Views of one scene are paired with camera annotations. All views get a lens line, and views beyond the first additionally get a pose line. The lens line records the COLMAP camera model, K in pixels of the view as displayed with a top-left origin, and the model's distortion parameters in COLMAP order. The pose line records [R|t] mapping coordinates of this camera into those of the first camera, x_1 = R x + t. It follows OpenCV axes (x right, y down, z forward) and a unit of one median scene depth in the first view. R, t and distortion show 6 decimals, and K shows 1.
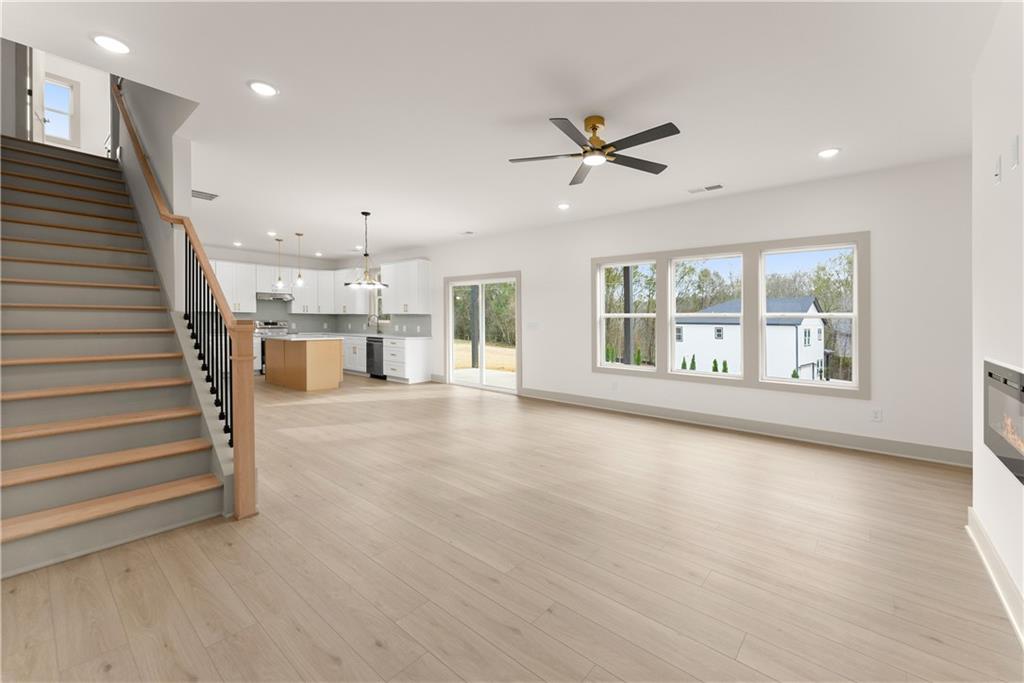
lens RADIAL K [[412.5, 0, 512.0], [0, 412.5, 341.5], [0, 0, 1]] dist [0.000952, 0.000020]
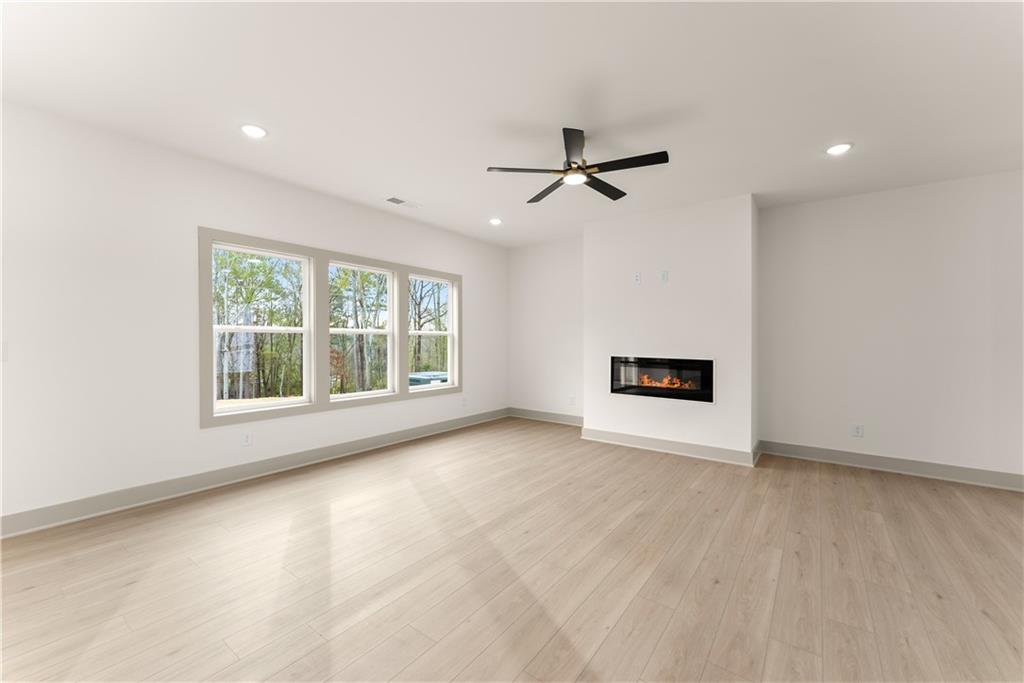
lens RADIAL K [[405.9, 0, 512.0], [0, 405.9, 341.5], [0, 0, 1]] dist [0.001139, 0.000147]
pose [[-0.062157, -0.016483, 0.997930, -0.734541], [0.041867, 0.998940, 0.019107, -0.071121], [-0.997188, 0.042968, -0.061401, 1.169636]]
